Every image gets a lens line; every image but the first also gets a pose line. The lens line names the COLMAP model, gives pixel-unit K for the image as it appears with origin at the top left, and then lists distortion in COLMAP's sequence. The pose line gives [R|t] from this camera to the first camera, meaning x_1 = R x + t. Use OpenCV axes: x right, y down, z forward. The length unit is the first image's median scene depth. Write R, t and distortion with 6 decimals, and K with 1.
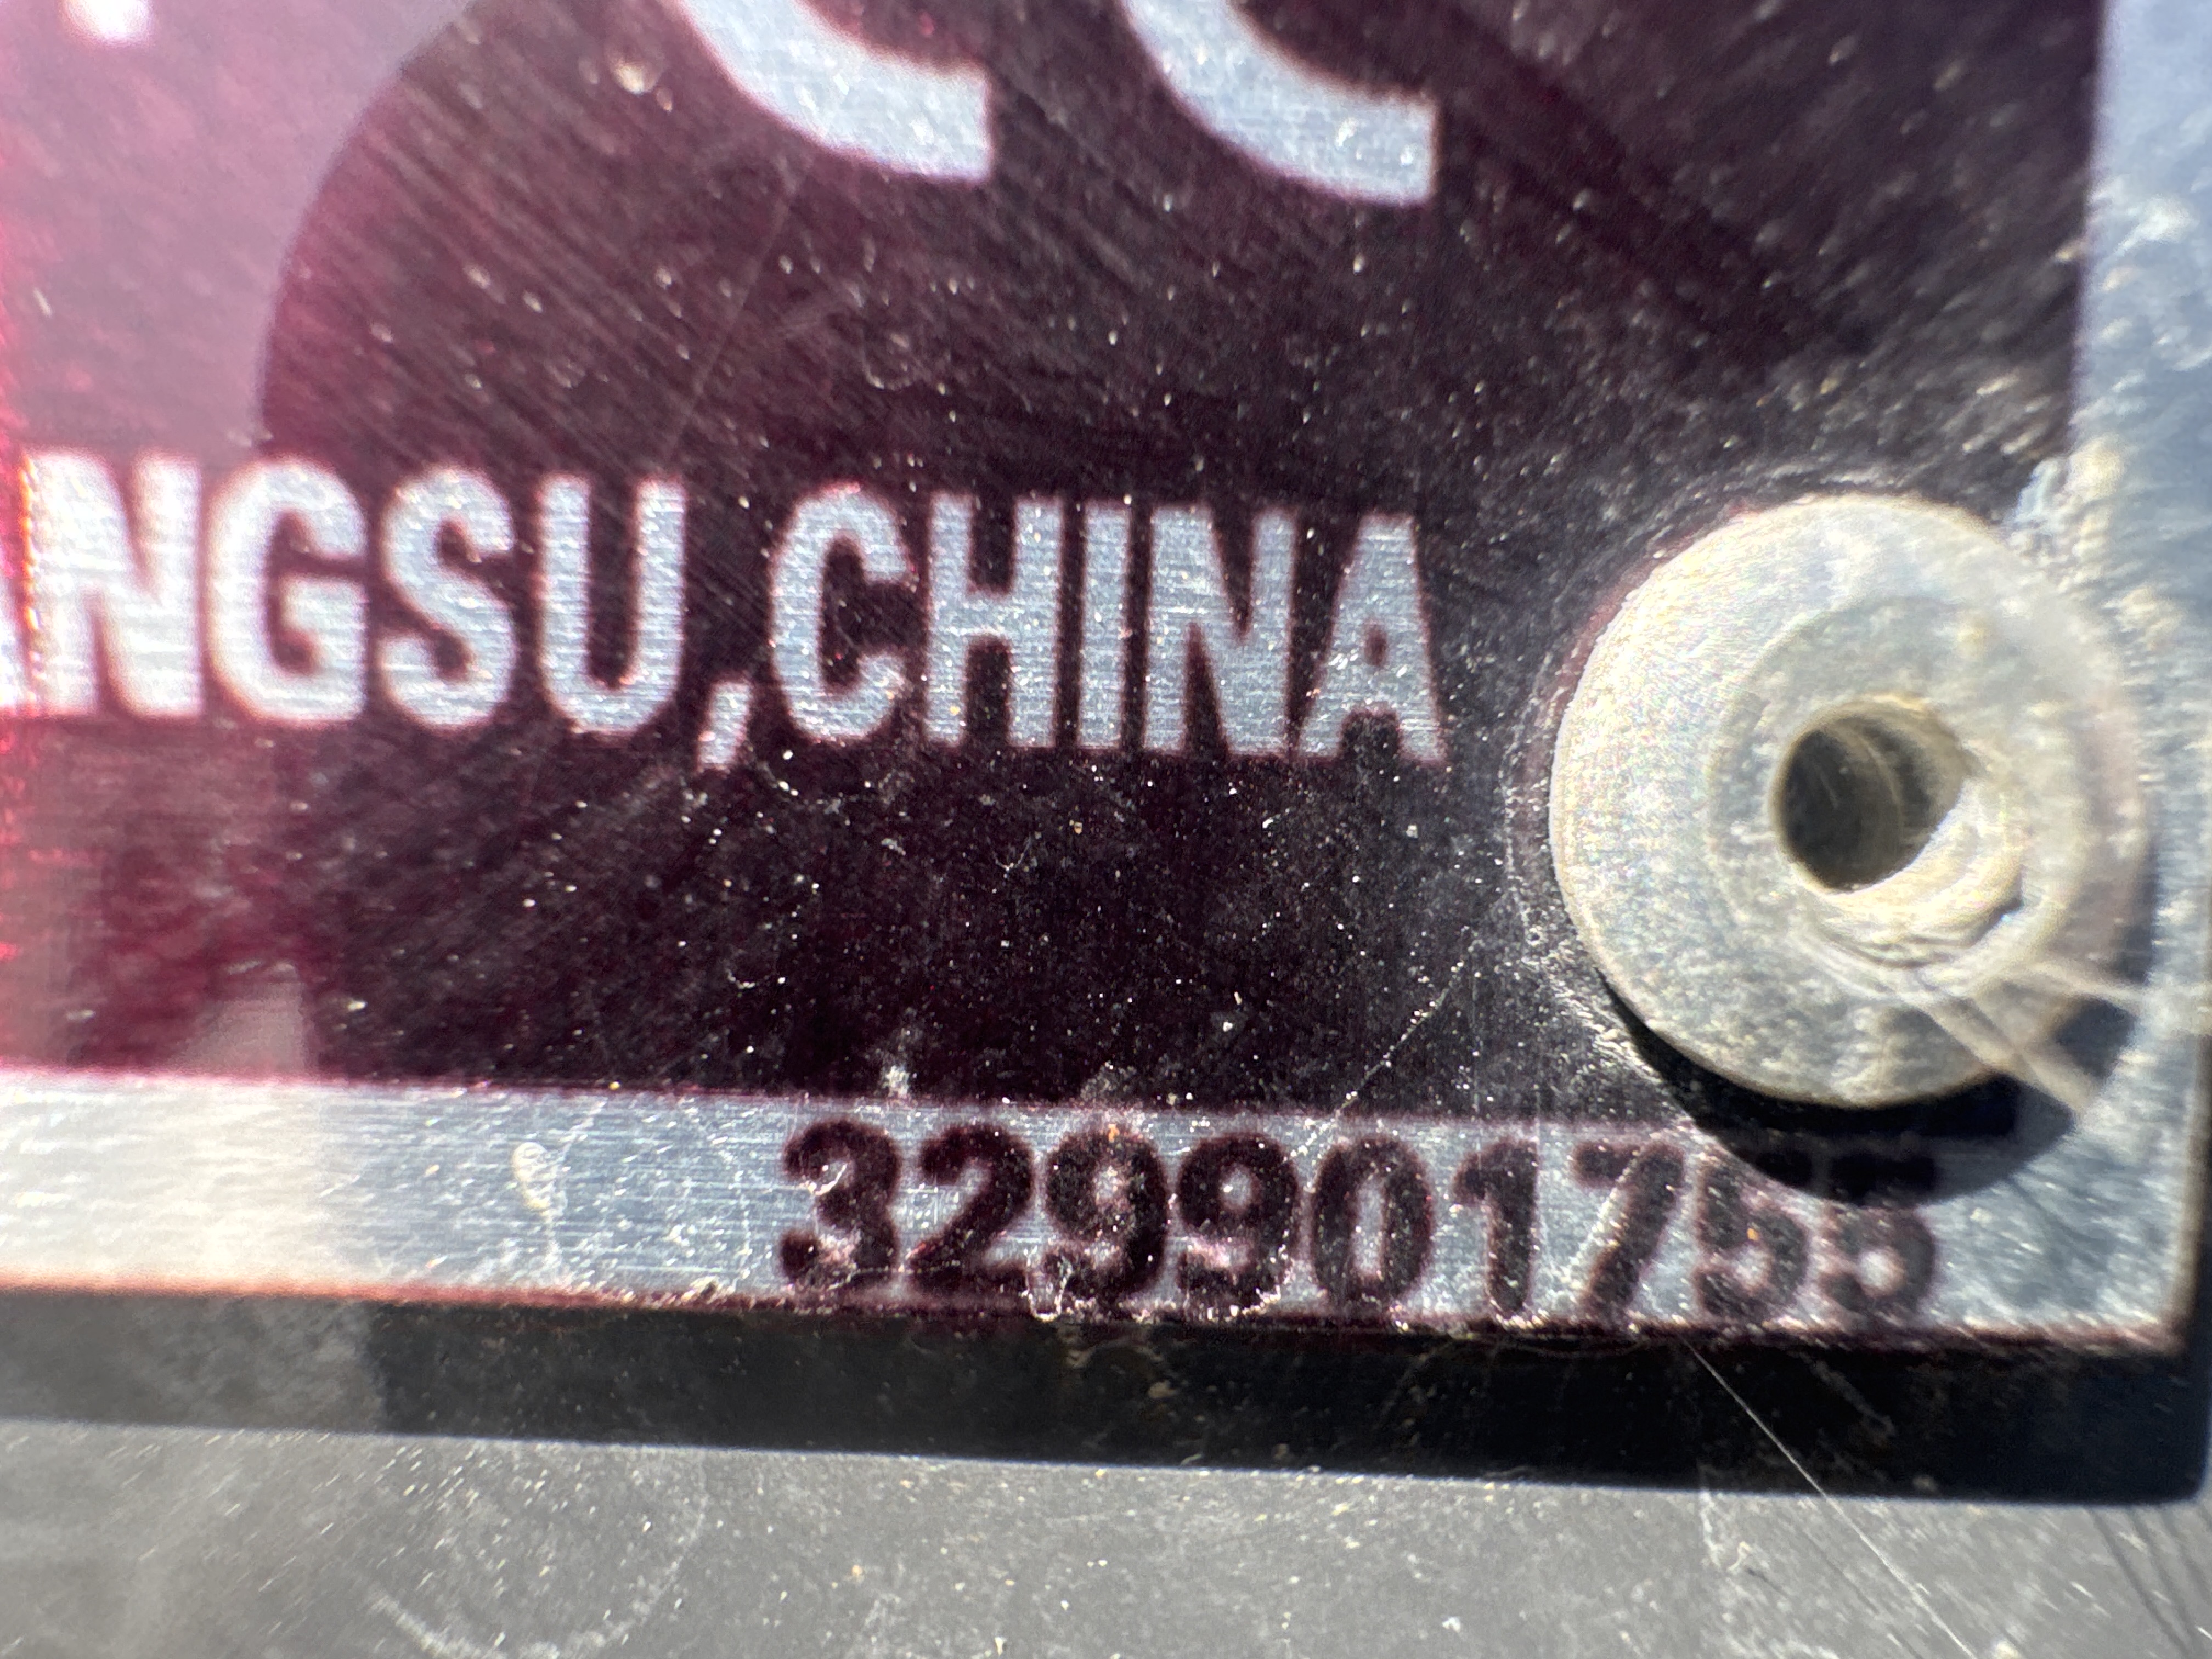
lens RADIAL K [[1562.6, 0, 1092.1], [0, 1562.6, 841.7], [0, 0, 1]] dist [0.043938, -0.053297]
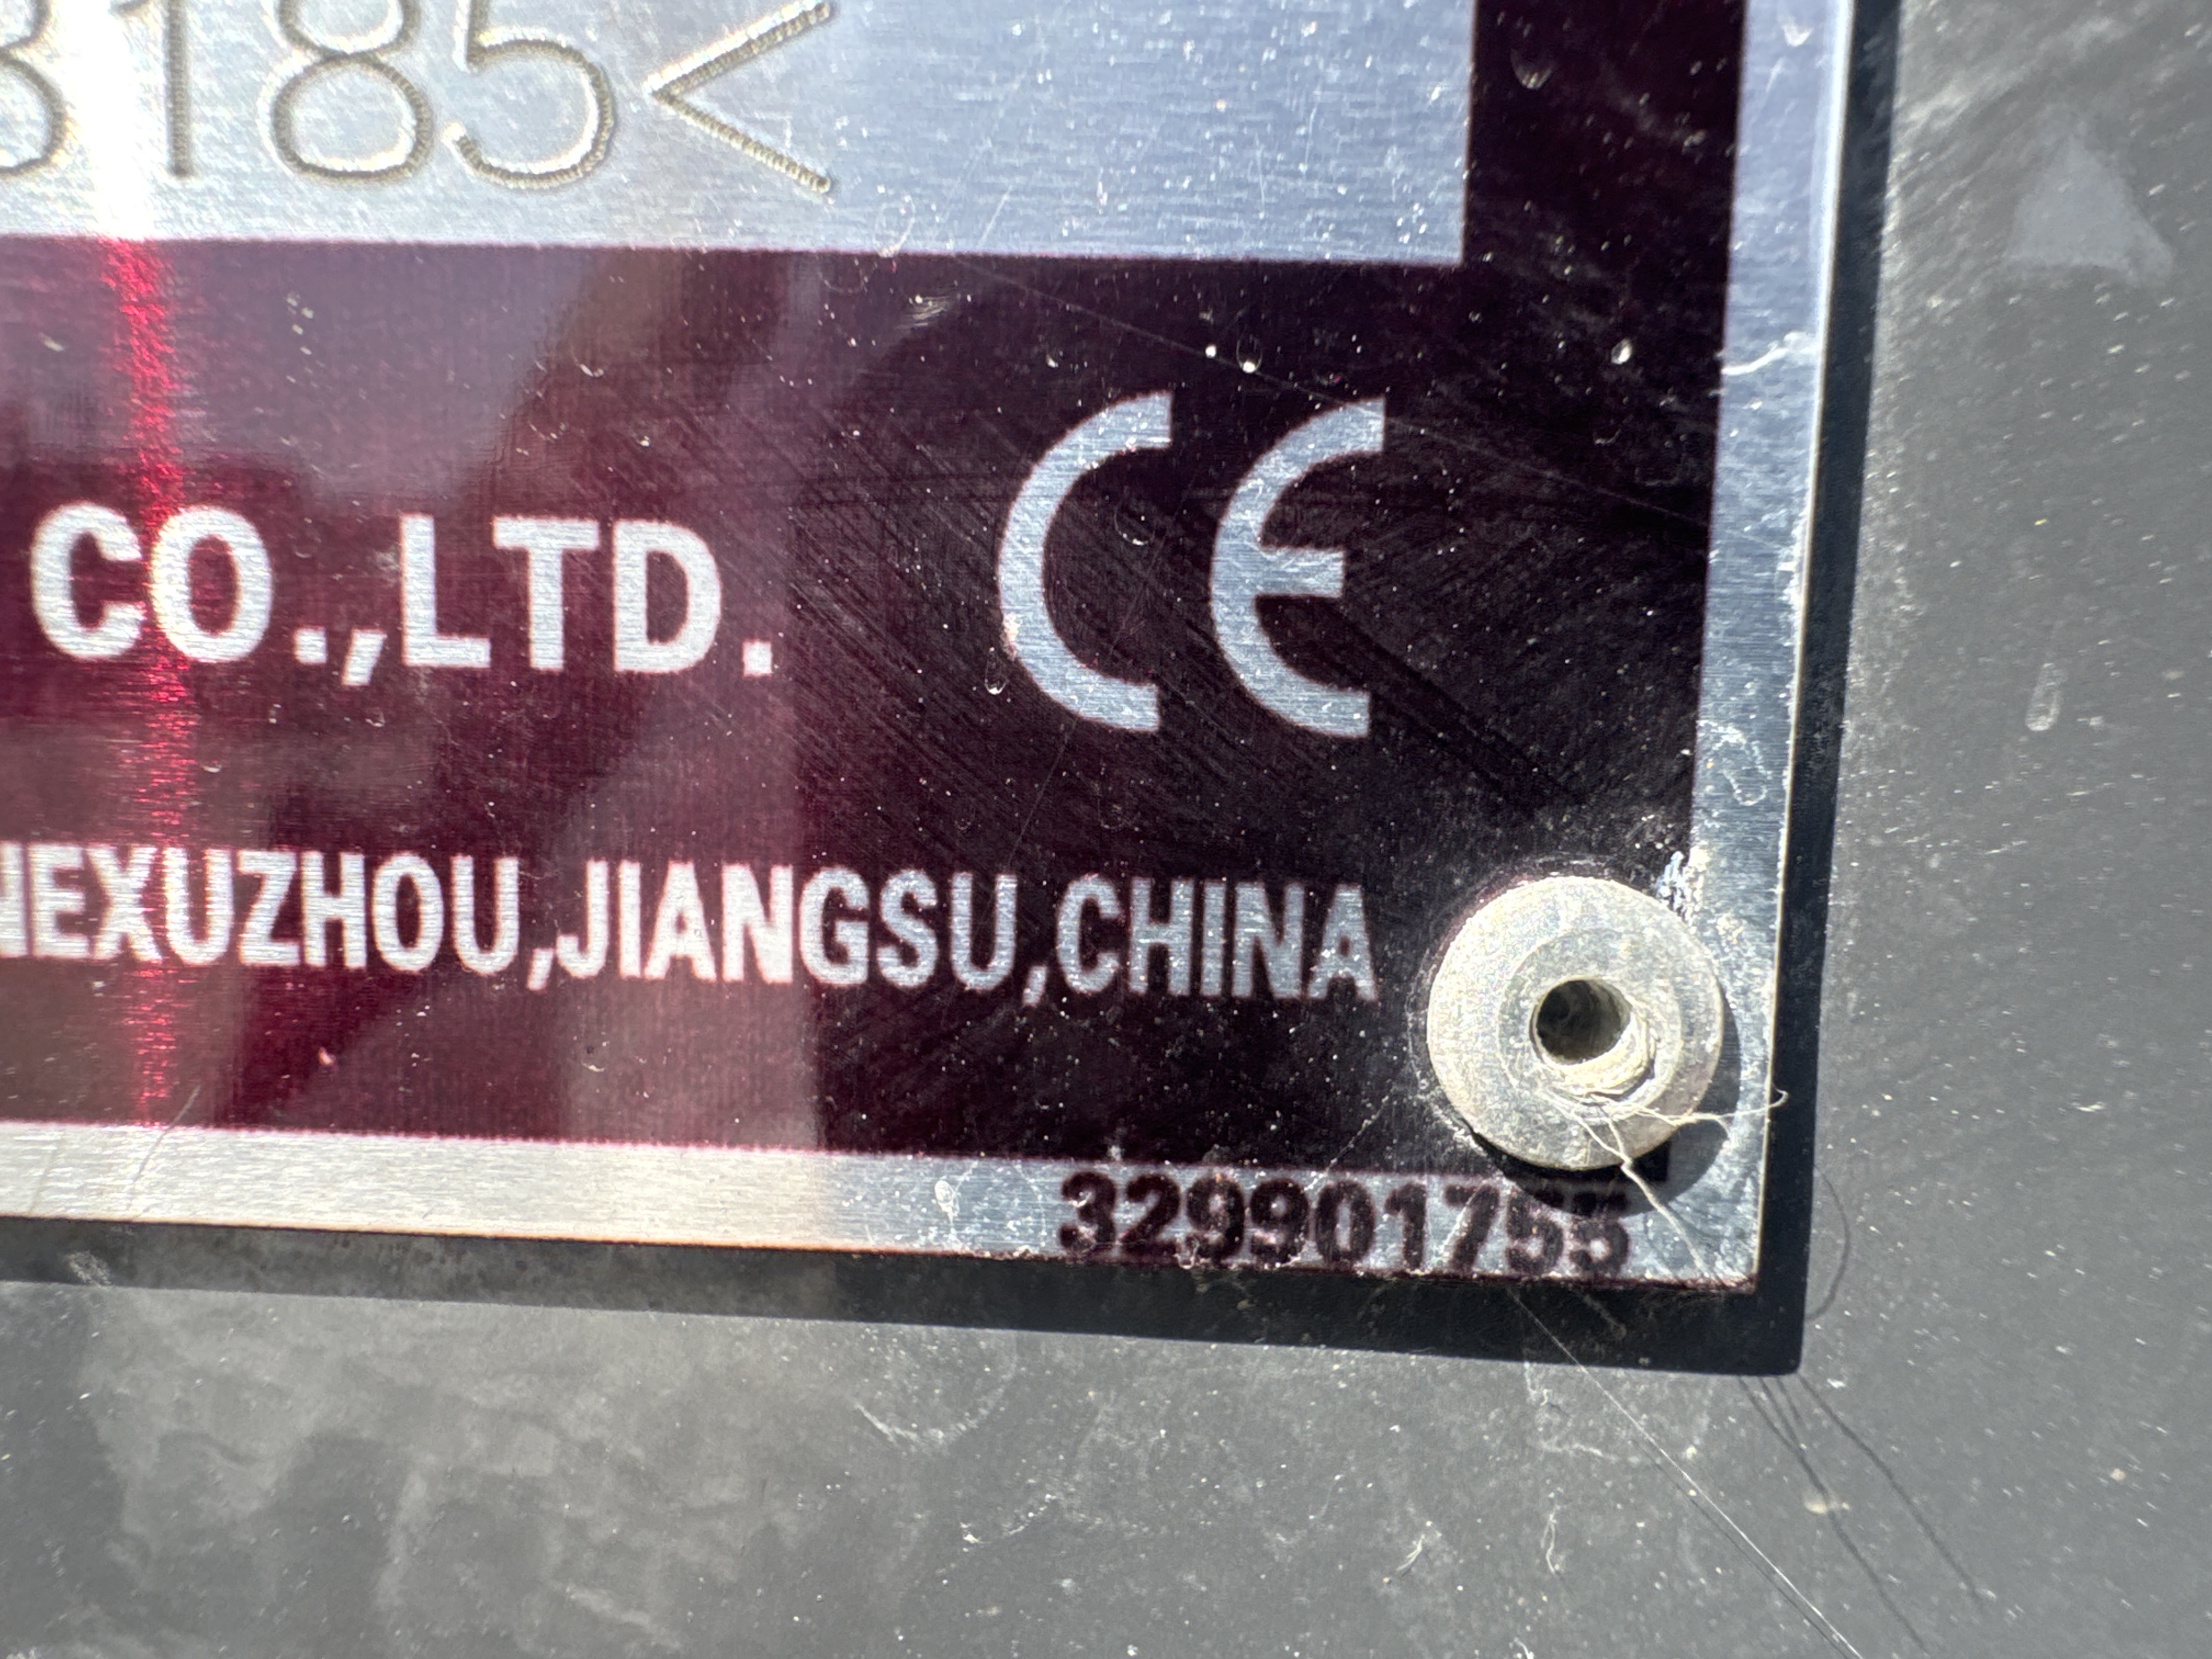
lens RADIAL K [[1562.6, 0, 1120.1], [0, 1562.6, 822.0], [0, 0, 1]] dist [0.043938, -0.053297]
pose [[0.998548, -0.004046, -0.053721, -0.003702], [0.004253, 0.999984, 0.003744, -0.297434], [0.053705, -0.003967, 0.998549, -1.086261]]
